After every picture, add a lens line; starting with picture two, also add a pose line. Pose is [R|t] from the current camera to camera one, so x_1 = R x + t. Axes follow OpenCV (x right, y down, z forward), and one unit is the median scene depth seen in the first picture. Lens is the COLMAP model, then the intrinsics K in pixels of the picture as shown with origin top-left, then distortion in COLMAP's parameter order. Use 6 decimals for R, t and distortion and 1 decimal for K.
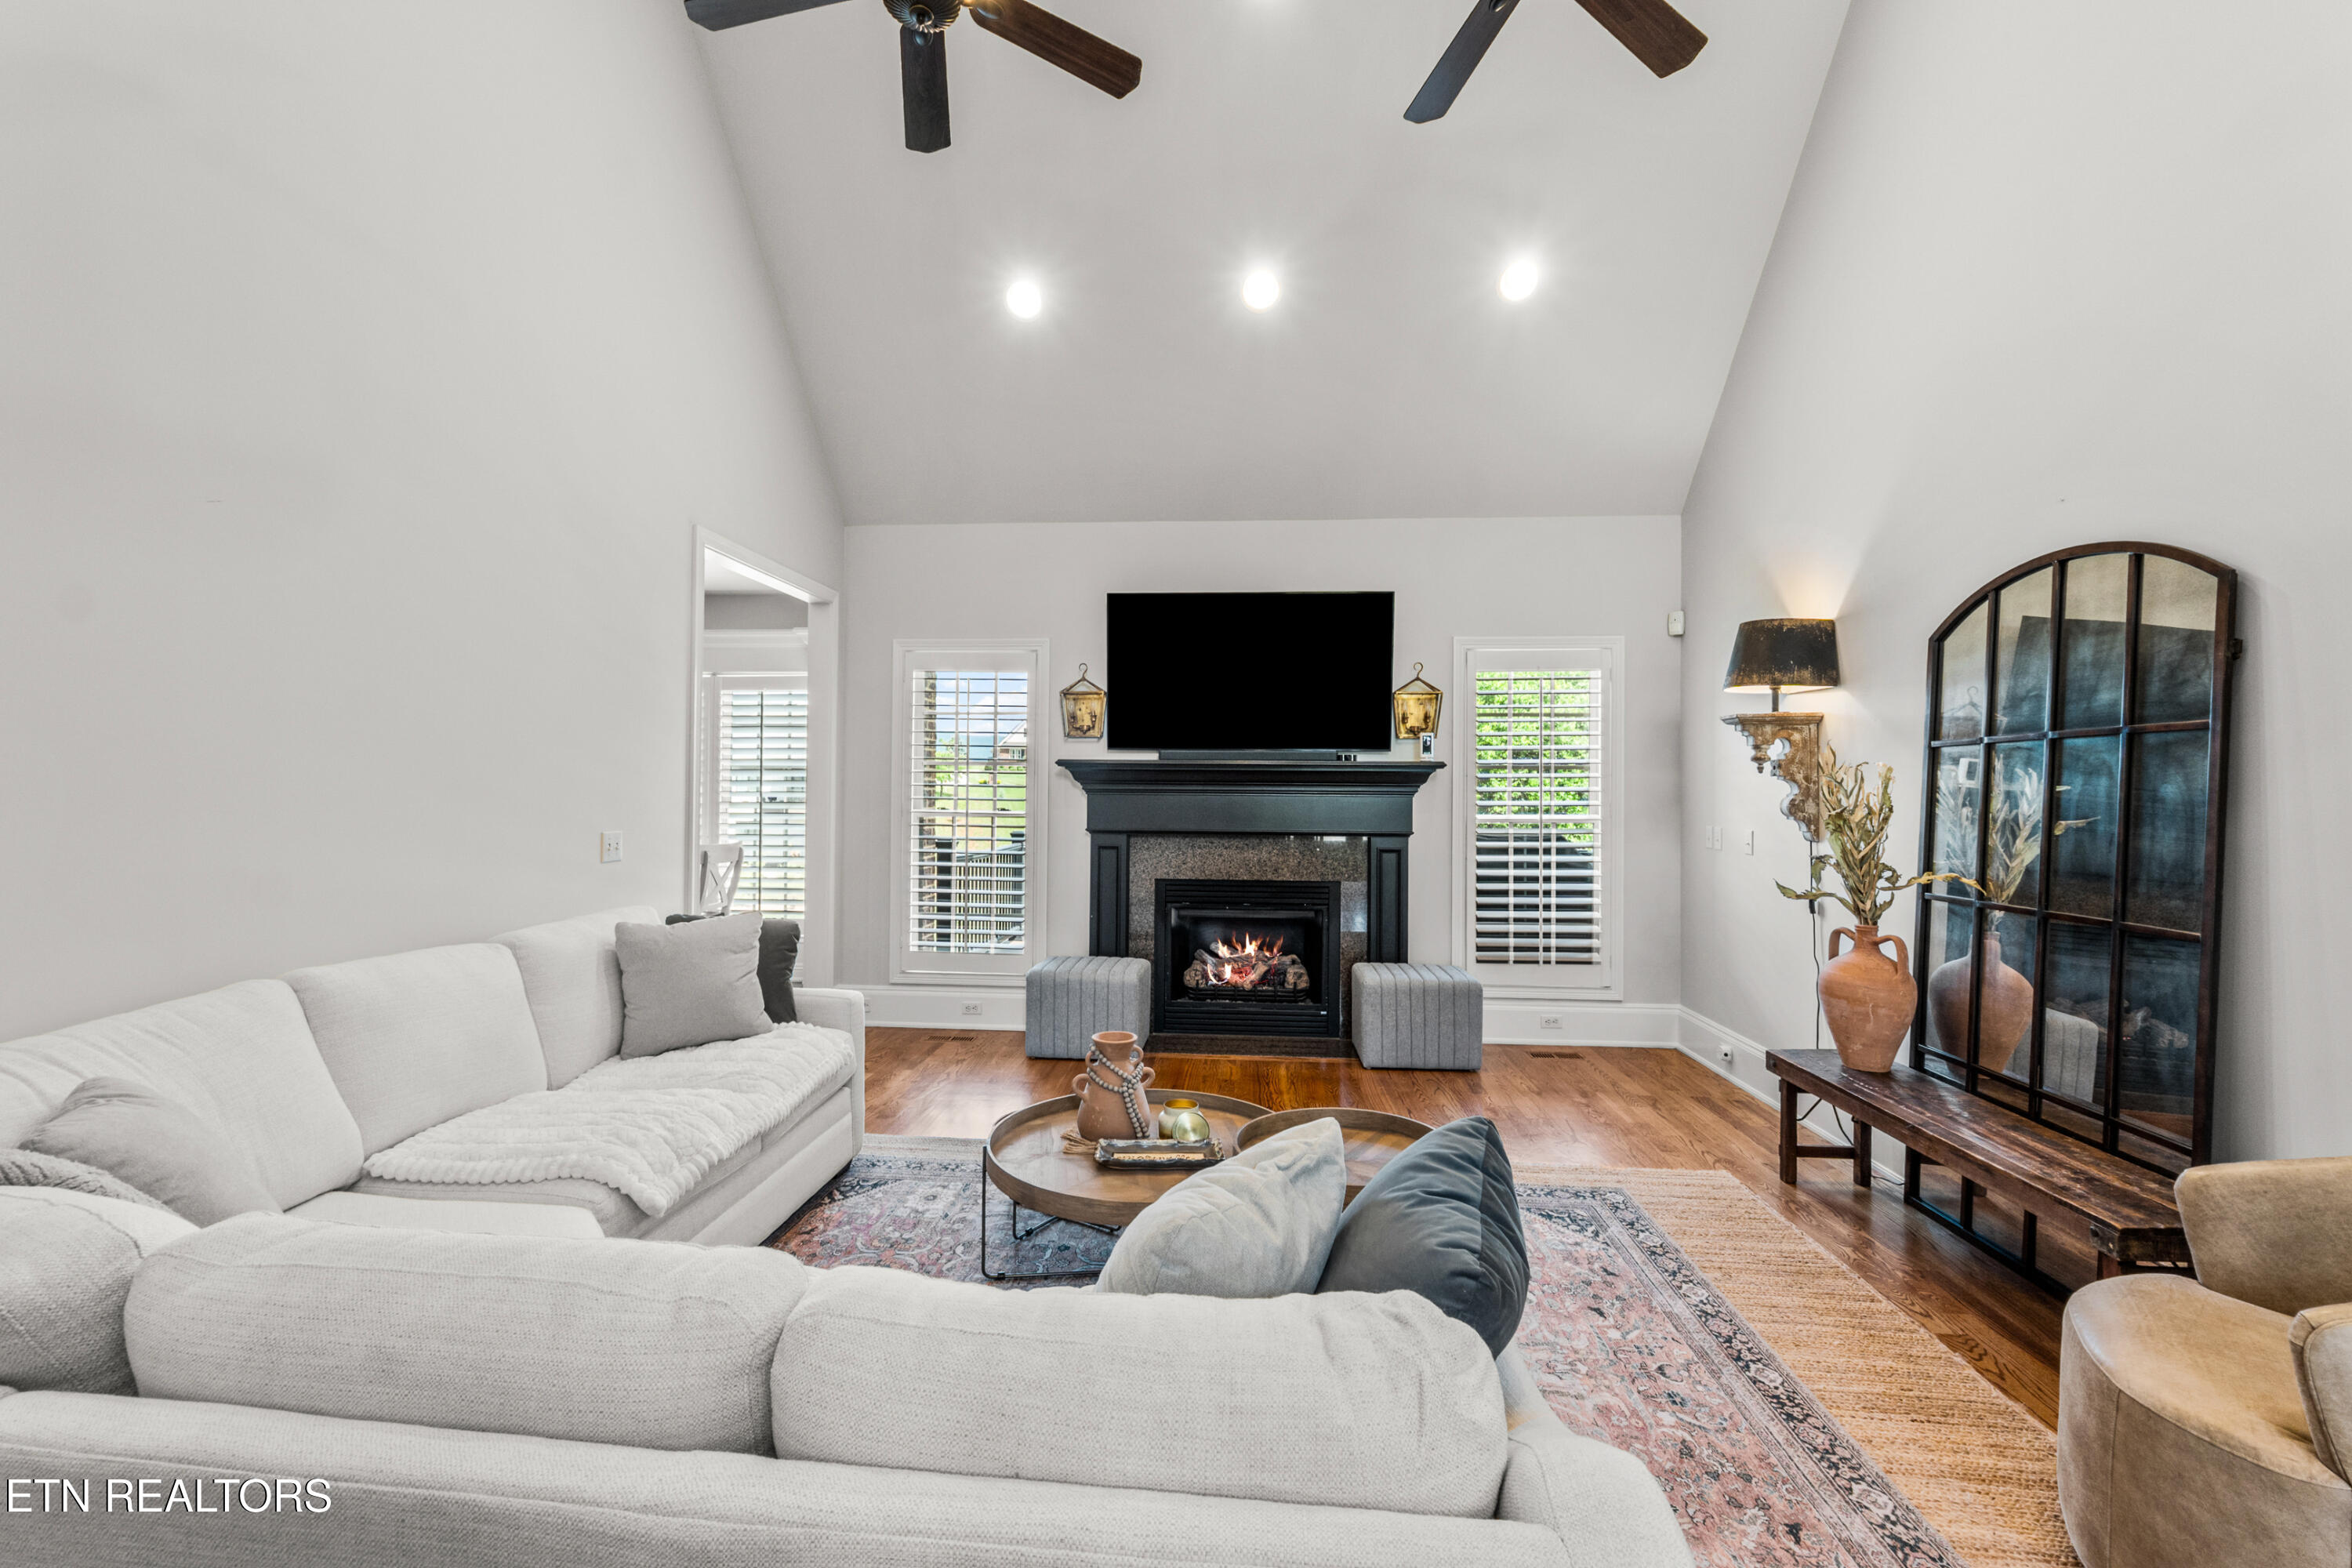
lens RADIAL K [[1013.3, 0, 1165.8], [0, 1013.3, 783.5], [0, 0, 1]] dist [-0.002742, -0.000269]
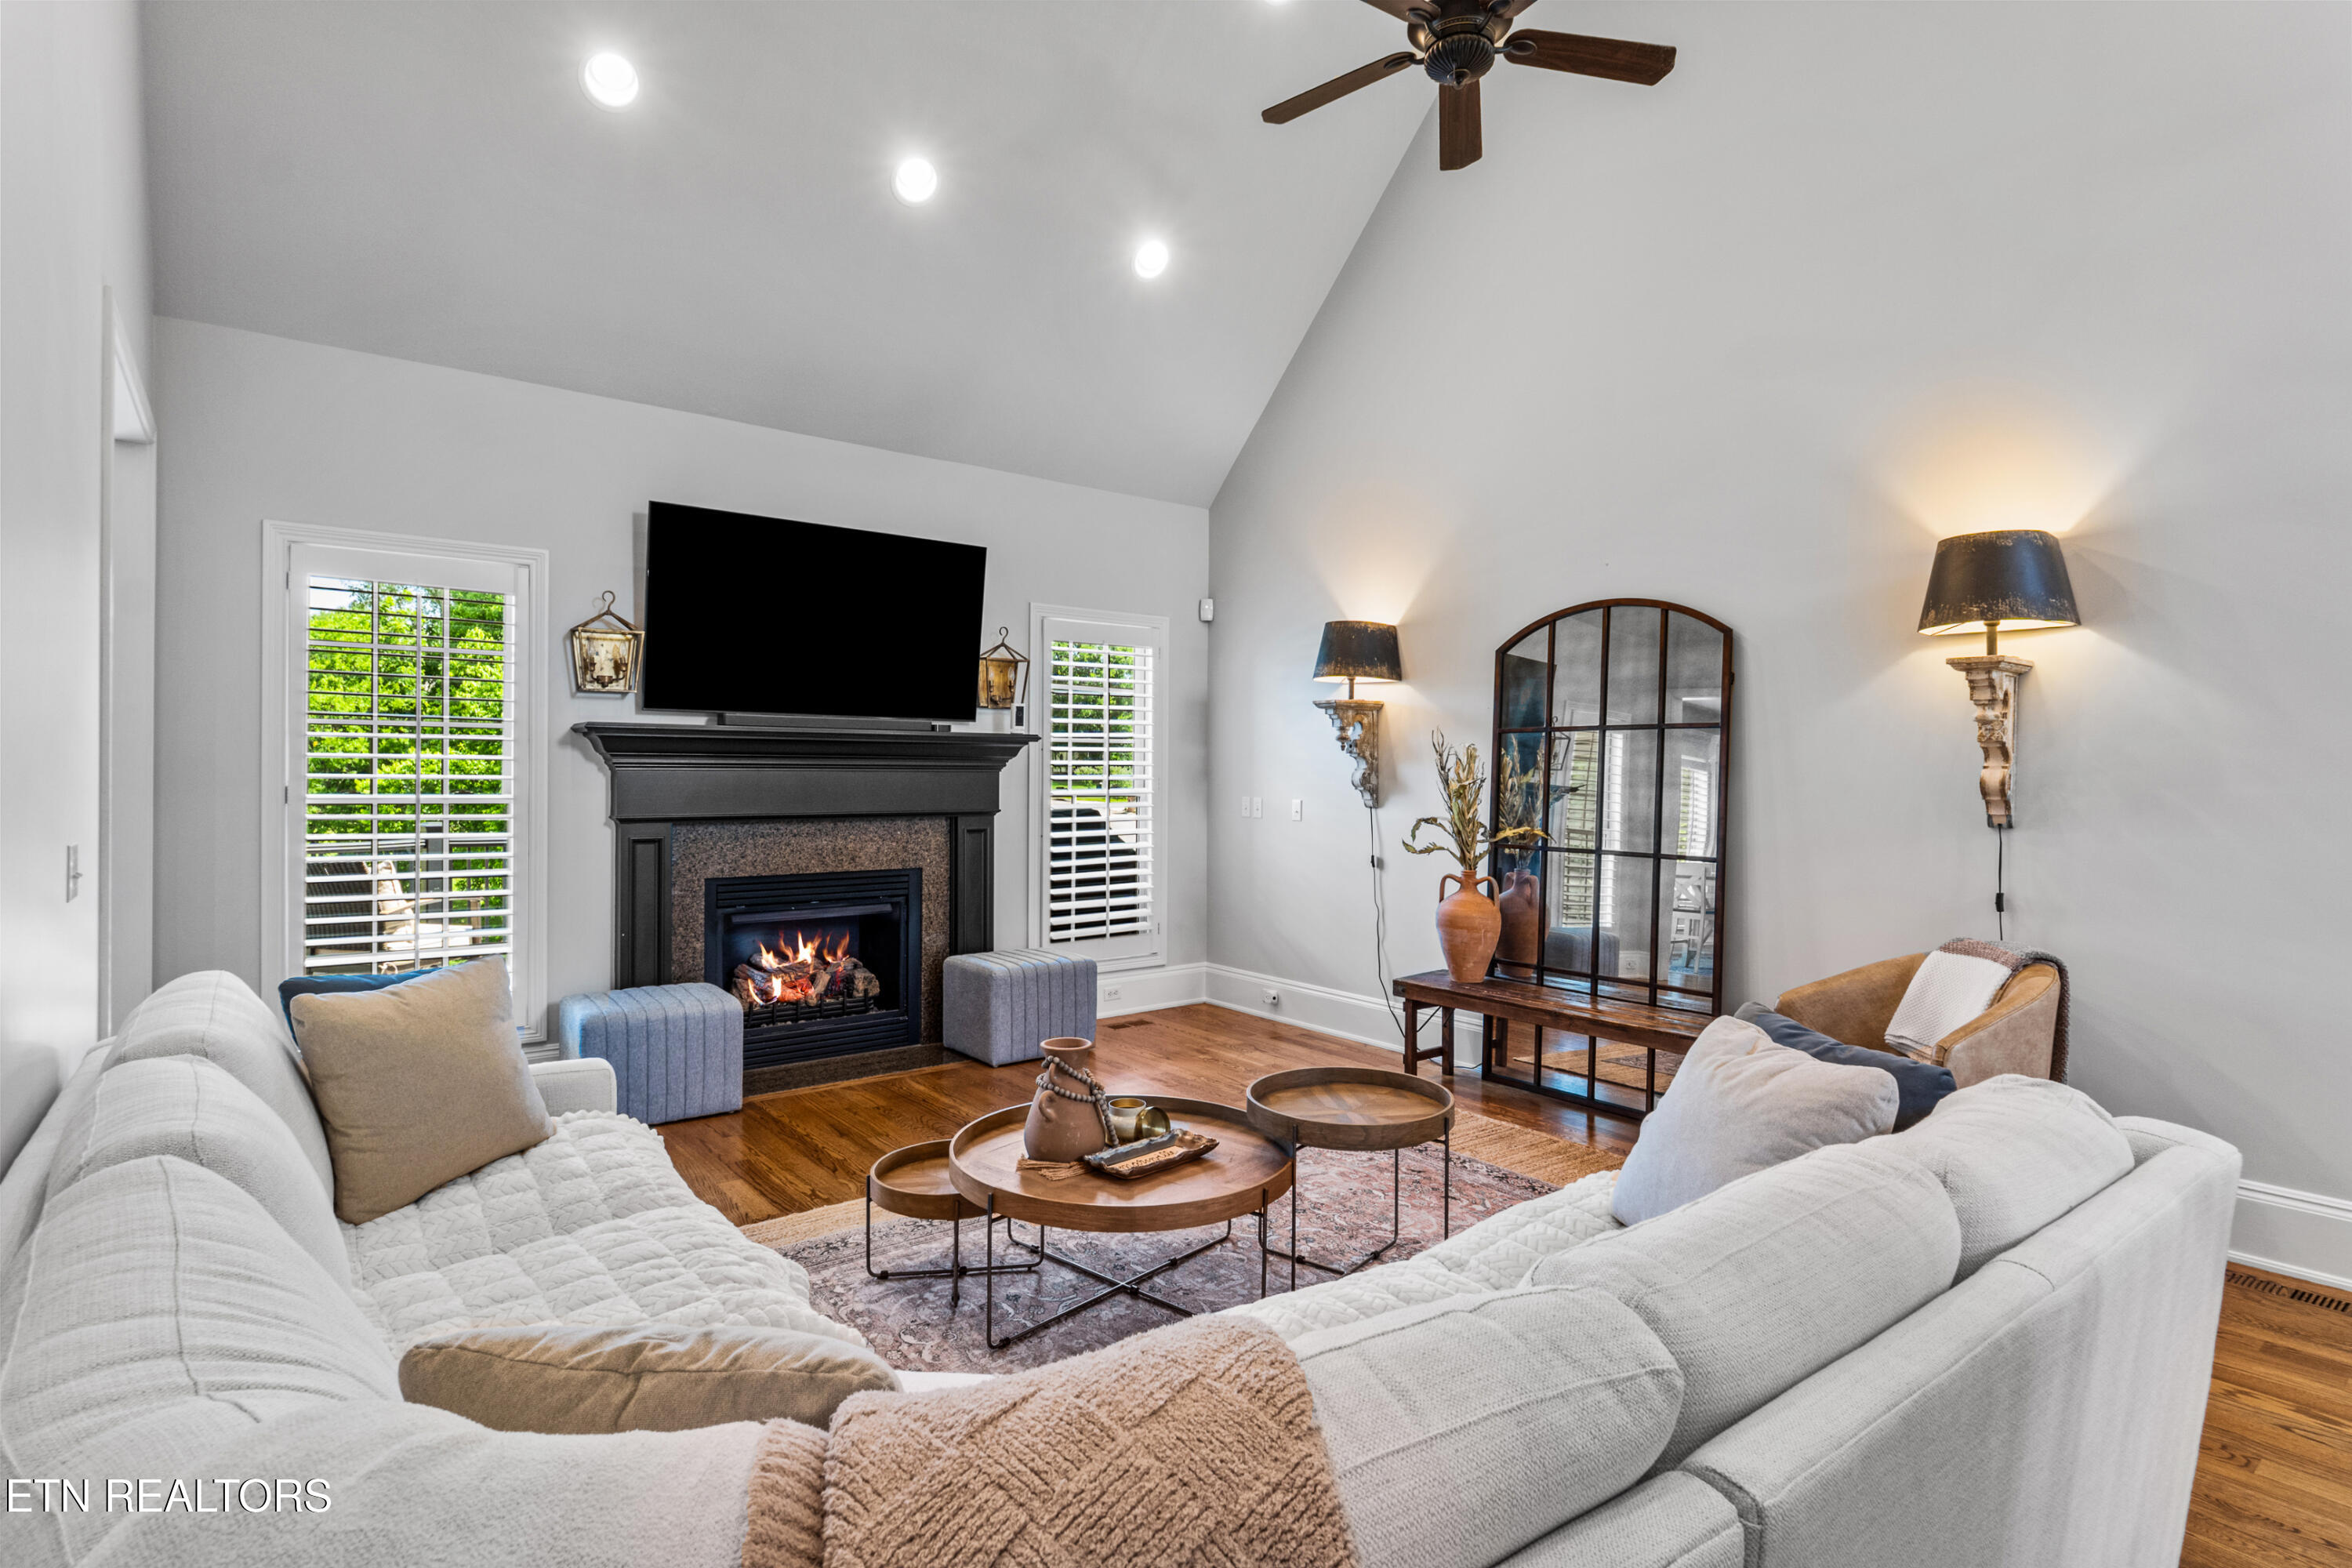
lens RADIAL K [[1183.2, 0, 1180.6], [0, 1183.2, 774.5], [0, 0, 1]] dist [-0.002254, 0.000020]
pose [[0.727880, -0.005519, 0.685682, -0.376474], [-0.006624, 0.999864, 0.015079, -0.001741], [-0.685672, -0.015517, 0.727745, 0.096871]]
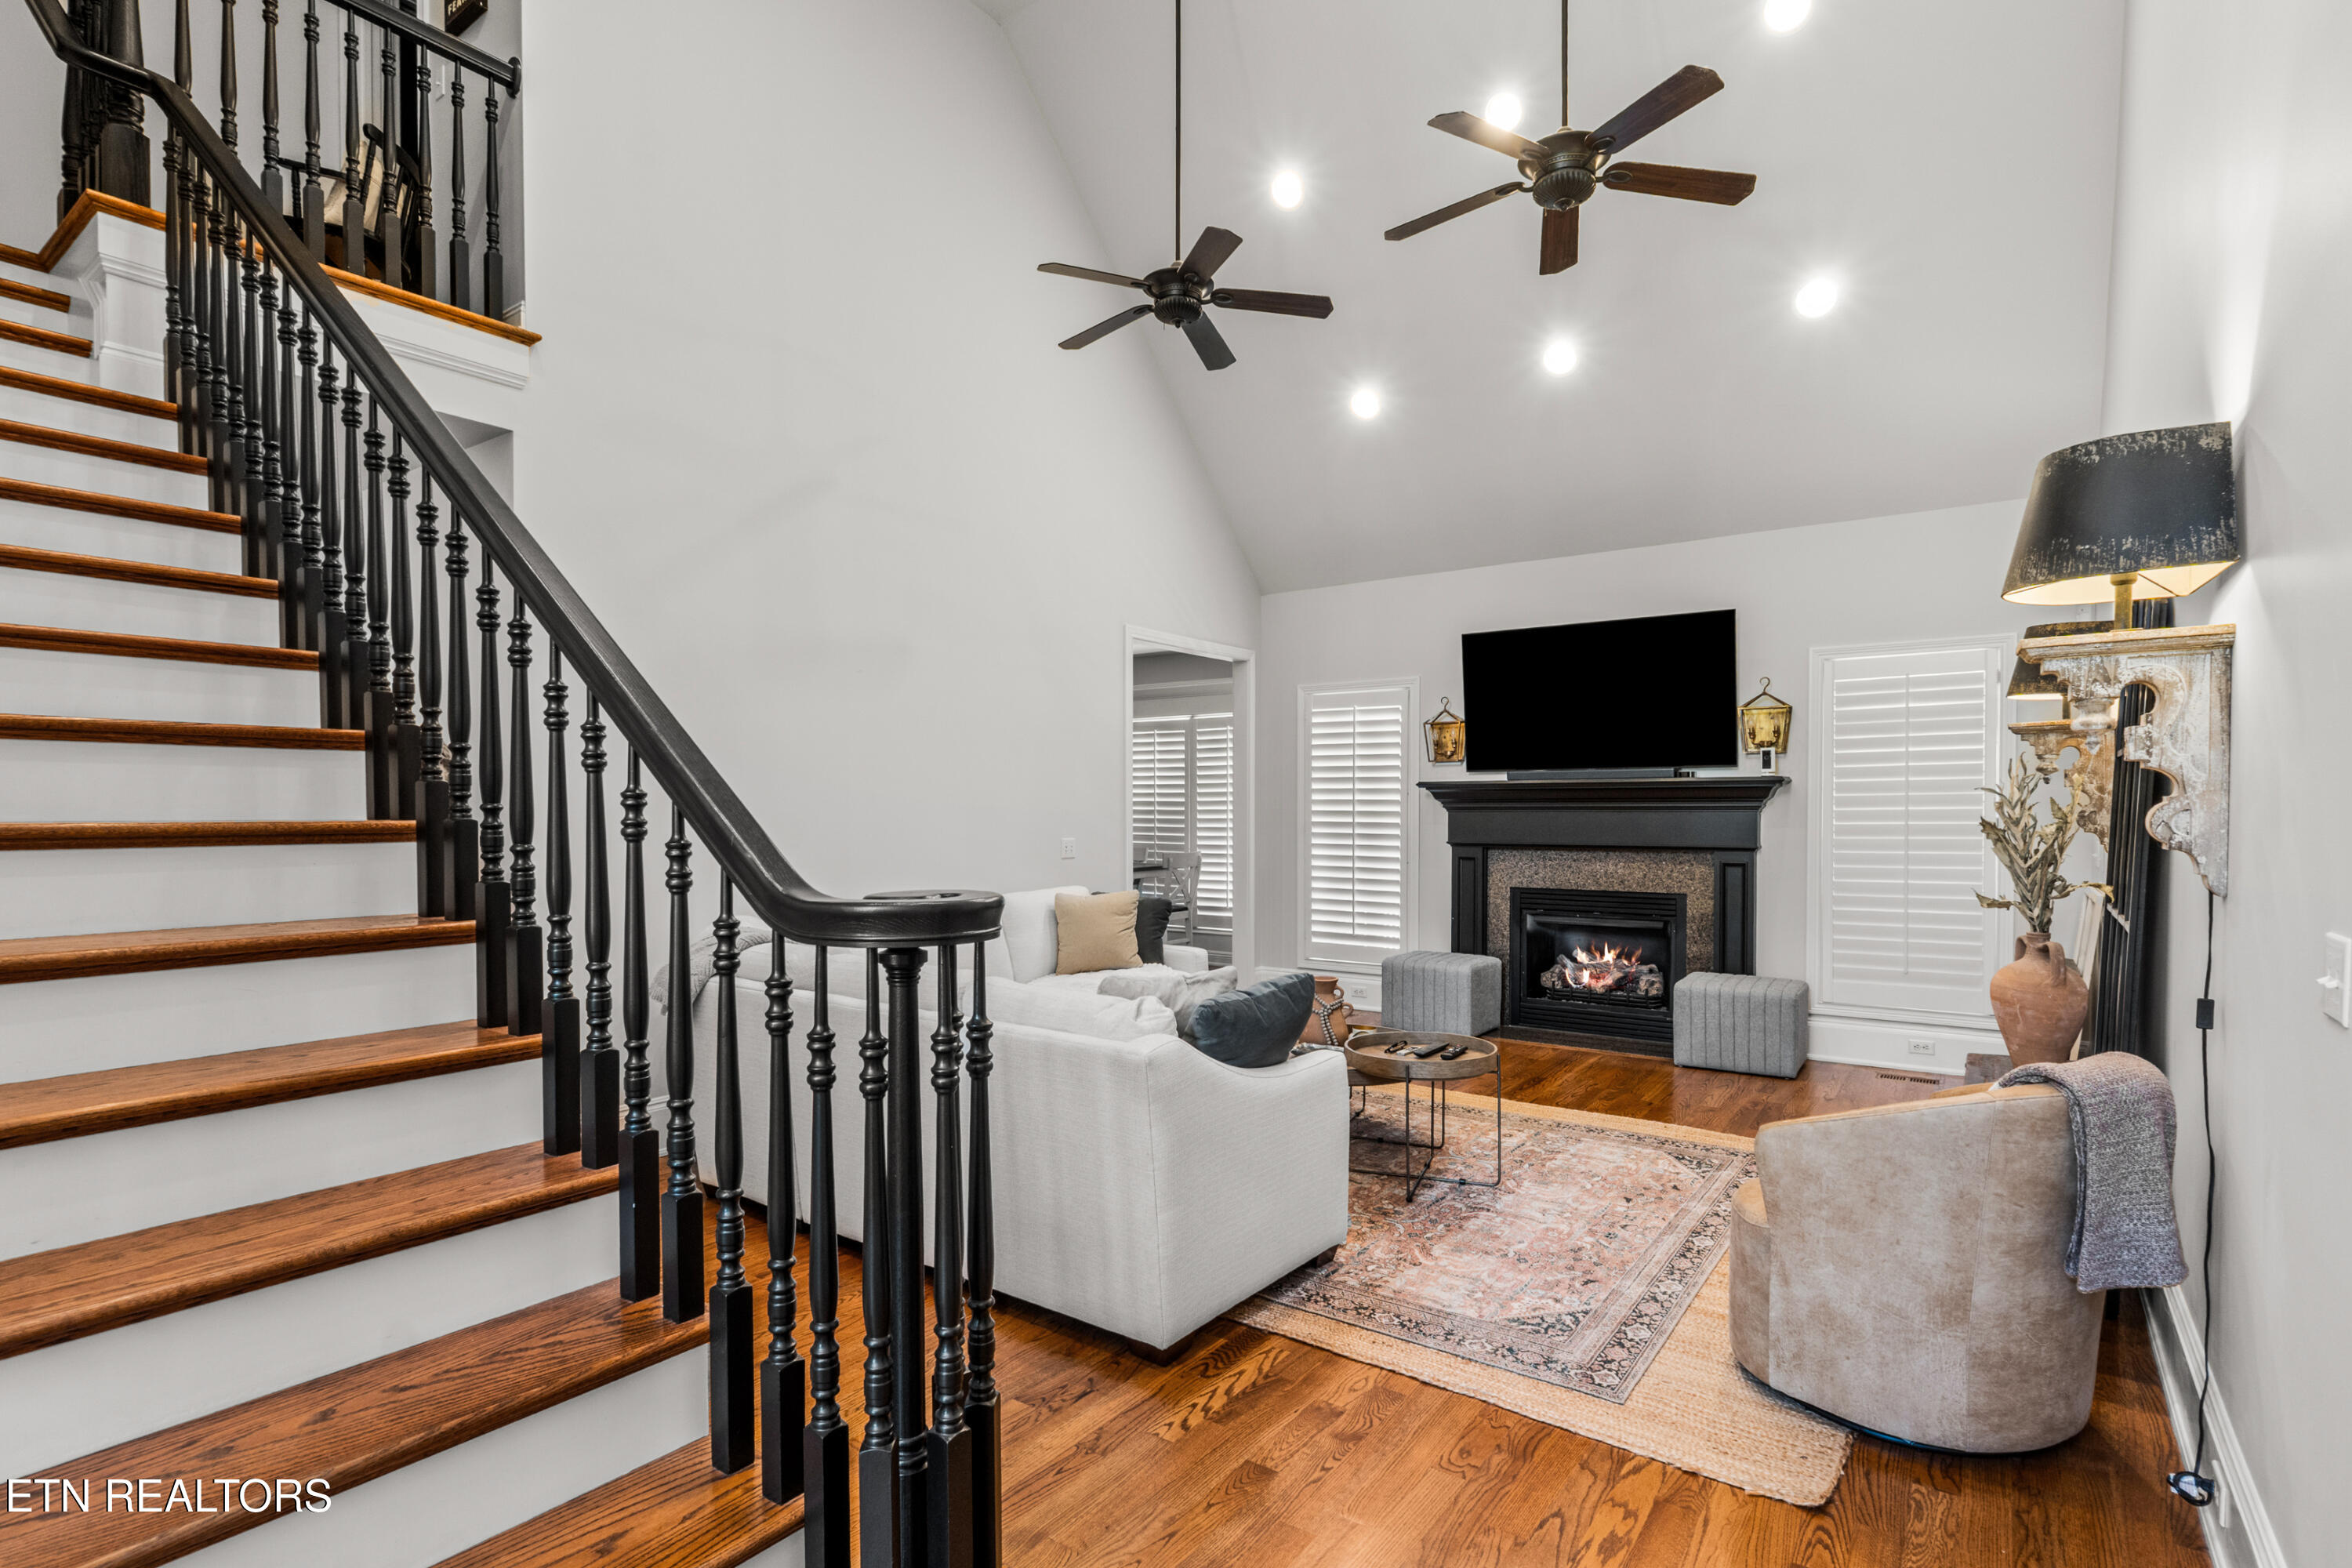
lens RADIAL K [[1150.4, 0, 1161.5], [0, 1150.4, 845.0], [0, 0, 1]] dist [-0.015579, 0.000969]
pose [[0.851158, 0.006804, -0.524865, 0.335166], [0.012551, 0.999366, 0.033309, 0.000897], [0.524759, -0.034939, 0.850534, -0.279306]]
